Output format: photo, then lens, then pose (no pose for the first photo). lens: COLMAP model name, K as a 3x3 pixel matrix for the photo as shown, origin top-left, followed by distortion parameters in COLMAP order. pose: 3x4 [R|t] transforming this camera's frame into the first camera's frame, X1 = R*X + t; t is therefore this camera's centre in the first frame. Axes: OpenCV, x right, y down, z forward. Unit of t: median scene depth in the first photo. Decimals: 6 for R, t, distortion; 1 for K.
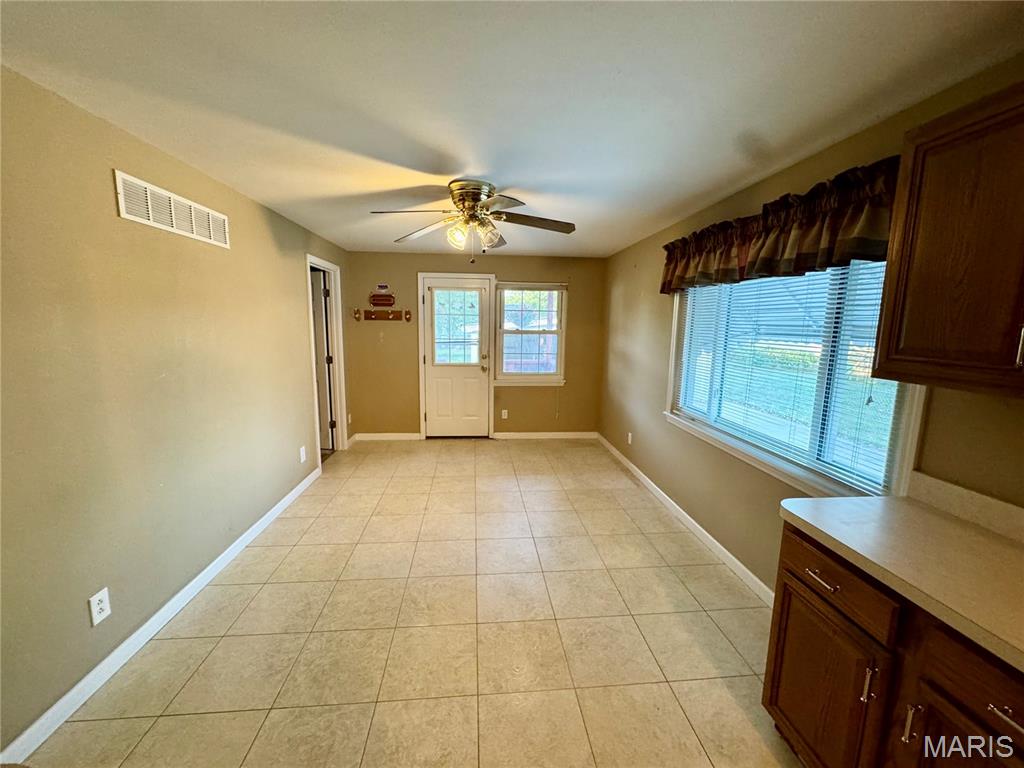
lens RADIAL K [[411.3, 0, 512.0], [0, 411.3, 384.0], [0, 0, 1]] dist [-0.002617, -0.000323]
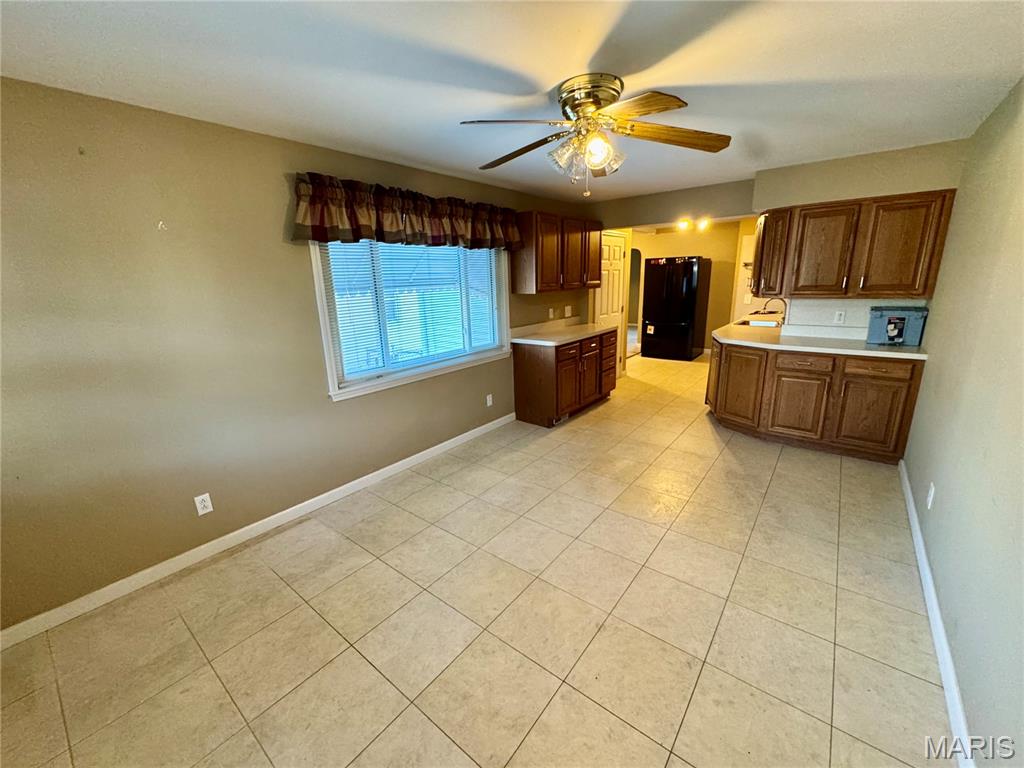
lens RADIAL K [[411.3, 0, 512.0], [0, 411.3, 384.0], [0, 0, 1]] dist [-0.002617, -0.000323]
pose [[-0.725427, -0.164422, 0.668372, -0.545576], [0.122929, 0.924487, 0.360850, -0.254316], [-0.677232, 0.343933, -0.650436, 1.656485]]
